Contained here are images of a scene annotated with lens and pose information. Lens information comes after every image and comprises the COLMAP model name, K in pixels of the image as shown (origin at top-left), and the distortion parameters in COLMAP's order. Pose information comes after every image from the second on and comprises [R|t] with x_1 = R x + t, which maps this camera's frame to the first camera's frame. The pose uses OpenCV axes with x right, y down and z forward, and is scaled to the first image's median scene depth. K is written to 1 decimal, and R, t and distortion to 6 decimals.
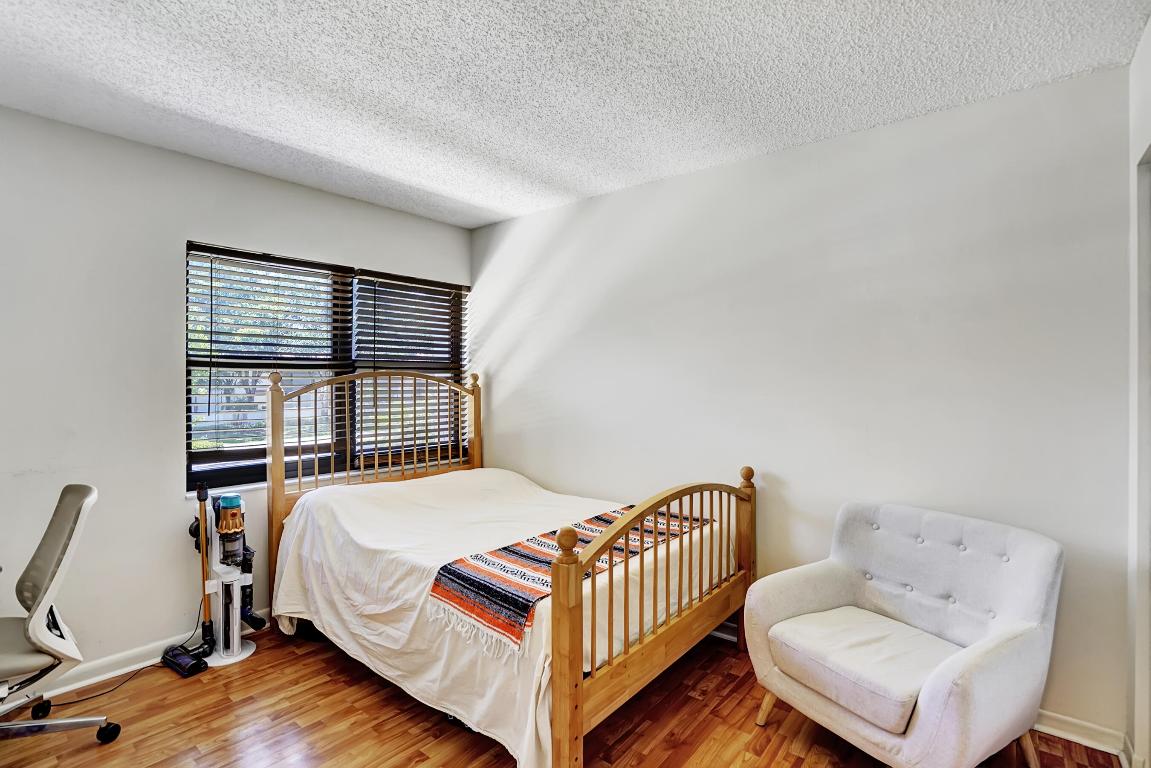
lens RADIAL K [[538.0, 0, 560.8], [0, 538.0, 380.7], [0, 0, 1]] dist [-0.043148, 0.012673]
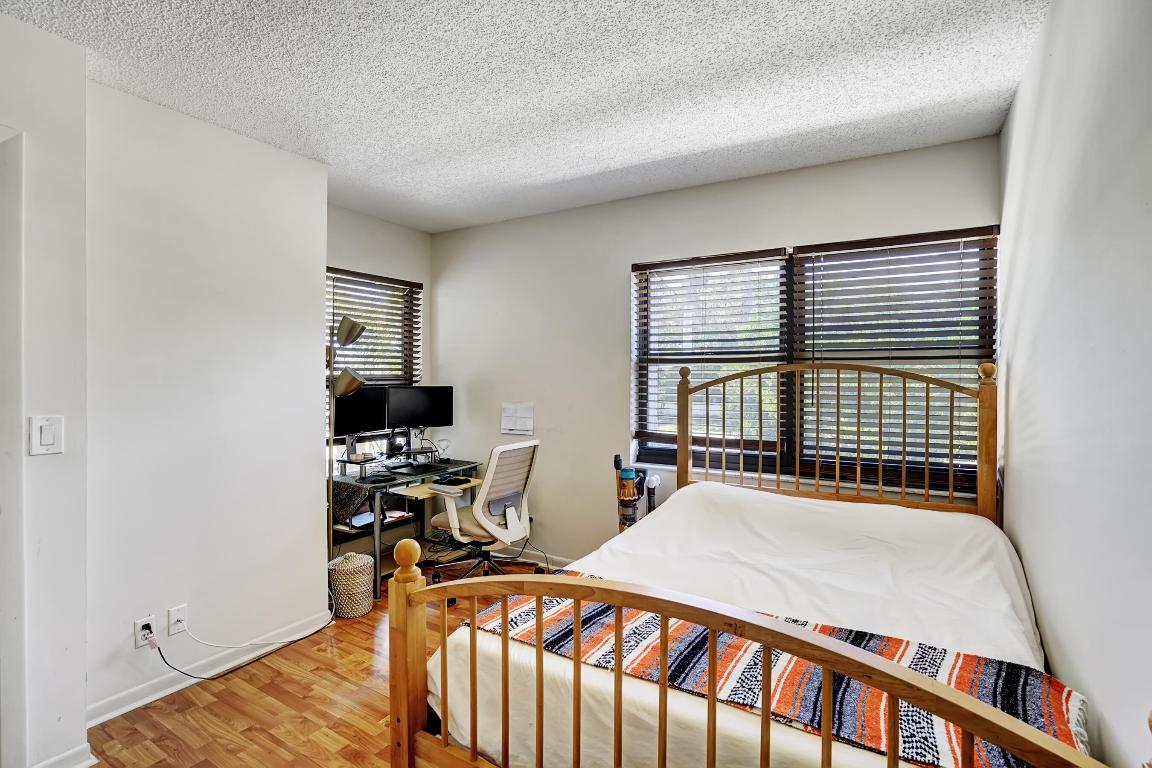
lens RADIAL K [[531.9, 0, 577.6], [0, 531.9, 365.3], [0, 0, 1]] dist [-0.000045, 0.000187]
pose [[0.207953, -0.014898, -0.978025, 0.446525], [-0.001027, 0.999880, -0.015450, -0.000955], [0.978138, 0.004217, 0.207913, 0.521499]]
